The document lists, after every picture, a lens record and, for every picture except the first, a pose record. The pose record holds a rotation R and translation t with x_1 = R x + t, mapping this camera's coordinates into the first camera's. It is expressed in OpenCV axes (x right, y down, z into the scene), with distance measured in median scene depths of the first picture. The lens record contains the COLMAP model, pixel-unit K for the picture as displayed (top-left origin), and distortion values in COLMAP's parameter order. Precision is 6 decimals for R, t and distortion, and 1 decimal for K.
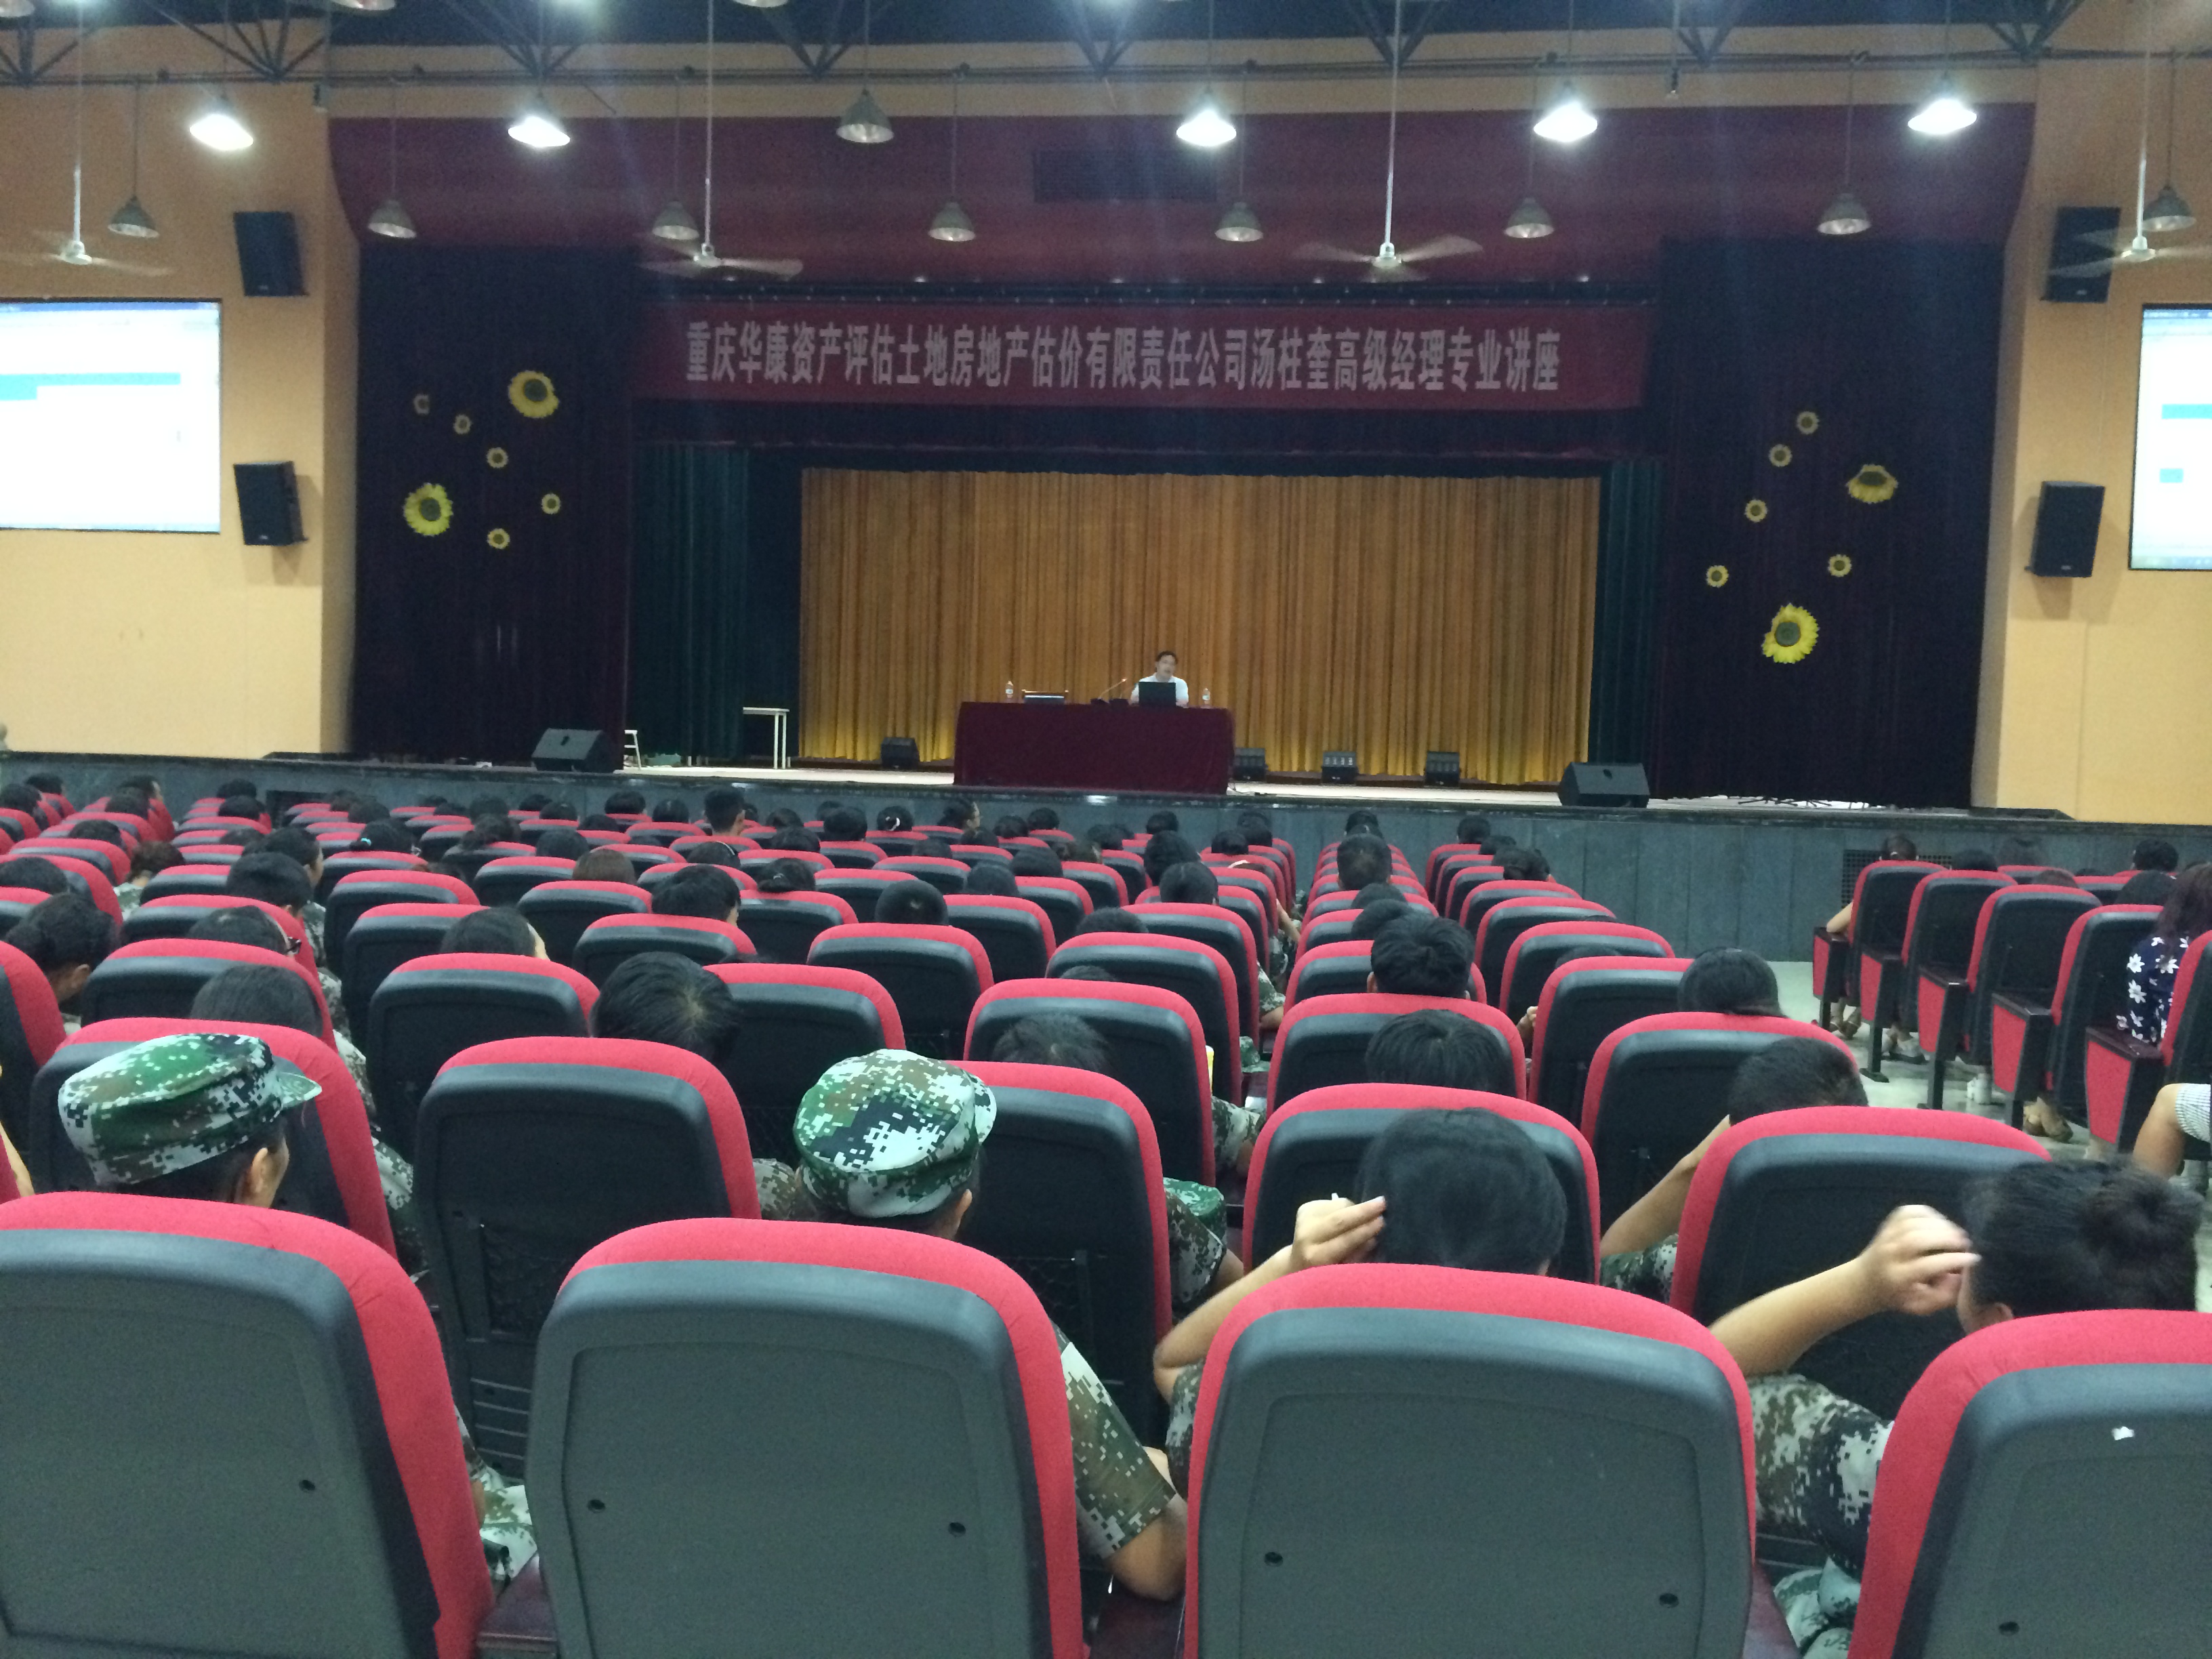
lens RADIAL K [[1920.3, 0, 1106.0], [0, 1920.3, 829.5], [0, 0, 1]] dist [0.130857, -0.192072]
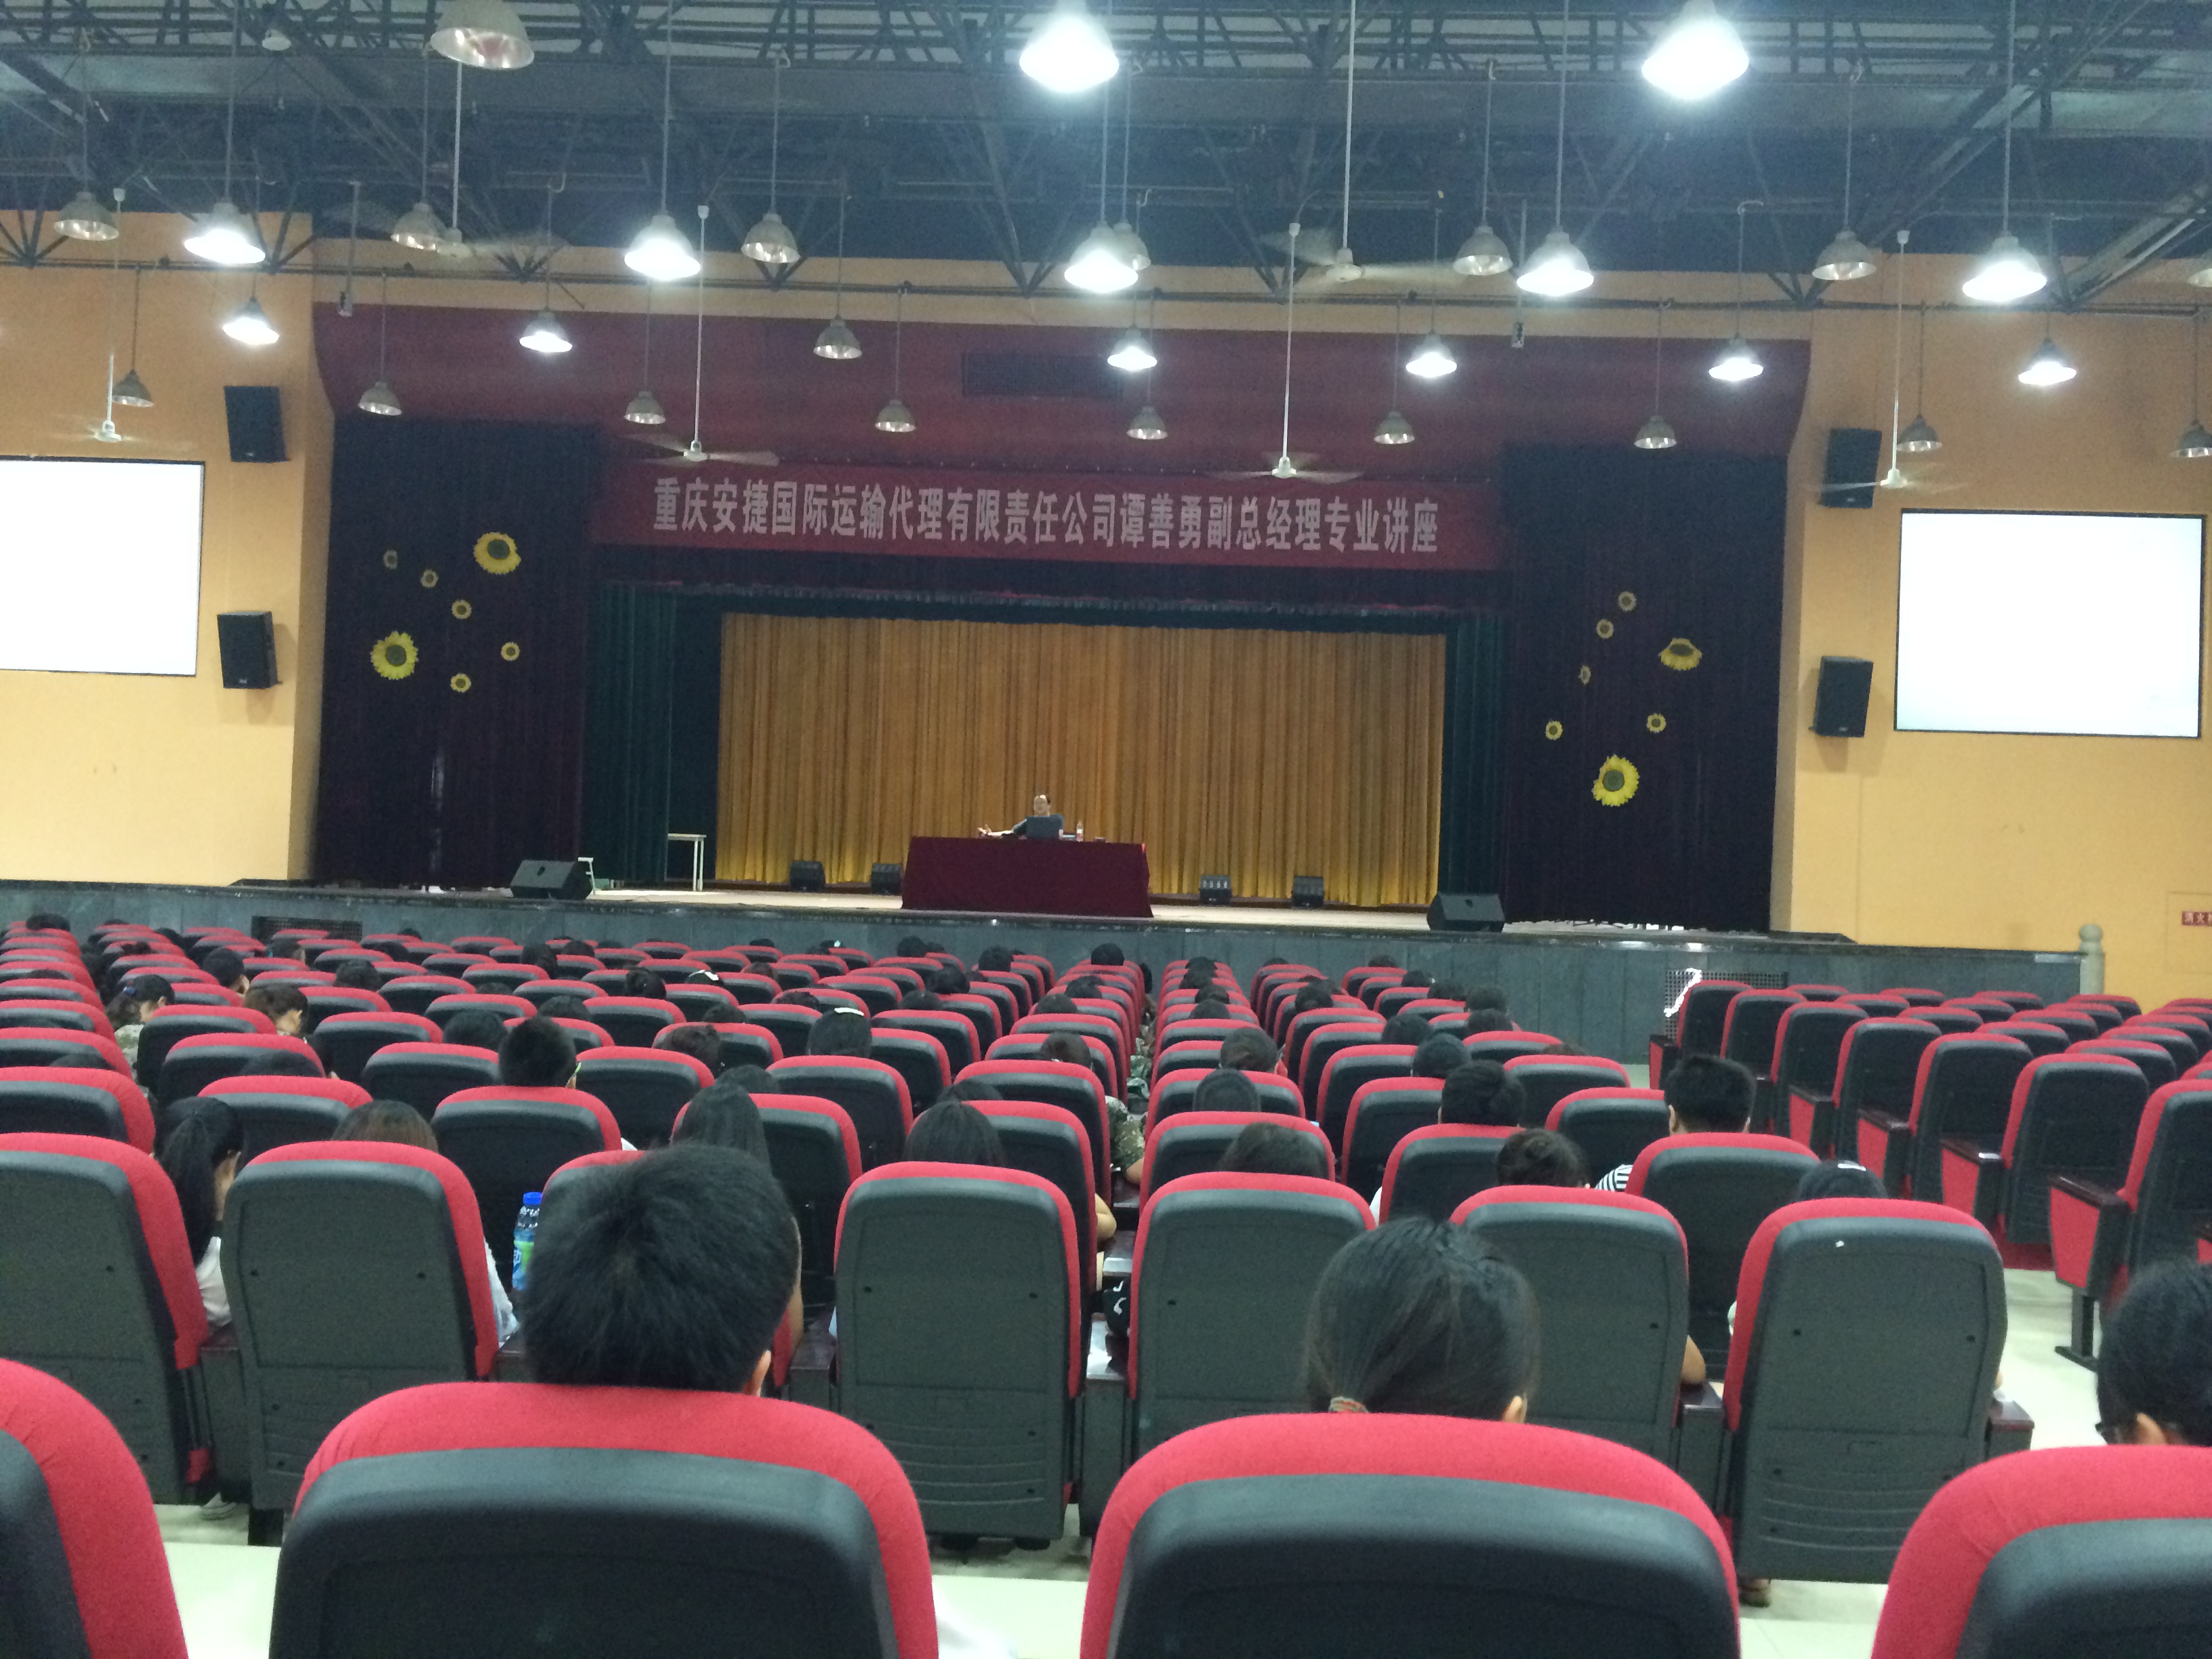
lens RADIAL K [[1920.3, 0, 1106.0], [0, 1920.3, 829.5], [0, 0, 1]] dist [0.130857, -0.192072]
pose [[0.996101, 0.004715, 0.088098, -0.049021], [0.000354, 0.998349, -0.057434, -0.005038], [-0.088223, 0.057241, 0.994455, -0.110326]]
